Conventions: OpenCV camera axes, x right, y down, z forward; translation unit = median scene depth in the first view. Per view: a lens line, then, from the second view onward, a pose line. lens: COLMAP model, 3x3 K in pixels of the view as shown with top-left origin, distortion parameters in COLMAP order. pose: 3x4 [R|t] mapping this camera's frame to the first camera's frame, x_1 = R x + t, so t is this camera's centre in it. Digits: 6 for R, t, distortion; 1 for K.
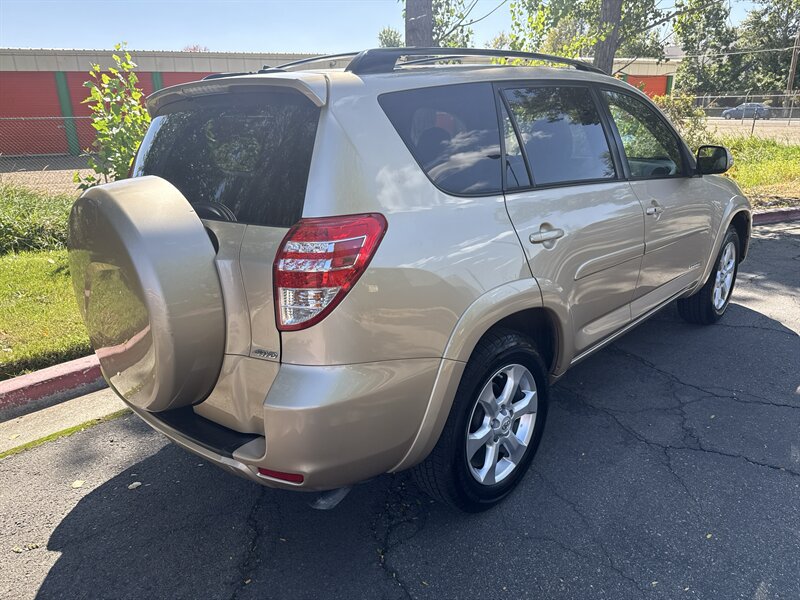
lens RADIAL K [[571.8, 0, 400.0], [0, 571.8, 300.0], [0, 0, 1]] dist [0.006672, -0.006728]
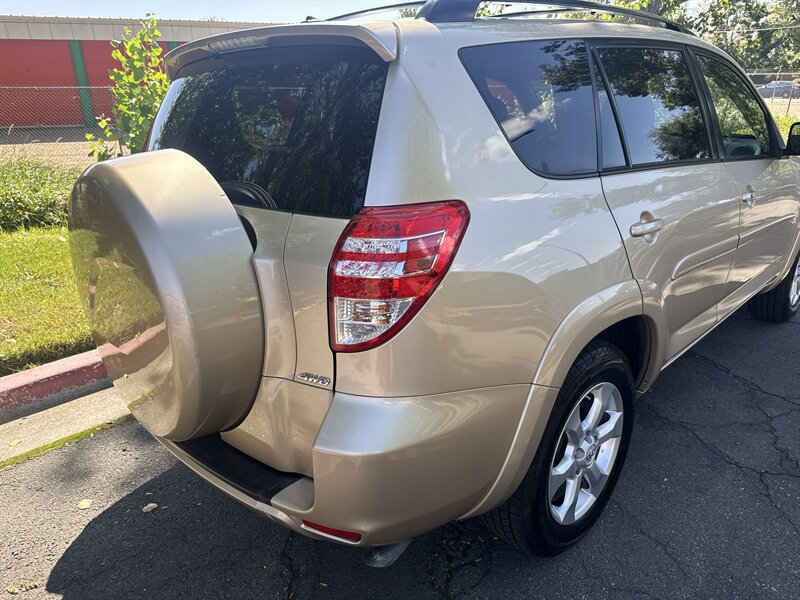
lens RADIAL K [[575.5, 0, 408.3], [0, 575.5, 294.4], [0, 0, 1]] dist [0.001507, -0.001896]
pose [[0.999801, 0.015234, -0.012907, -0.072714], [-0.014852, 0.999464, 0.029174, -0.035199], [0.013344, -0.028976, 0.999491, 0.159304]]
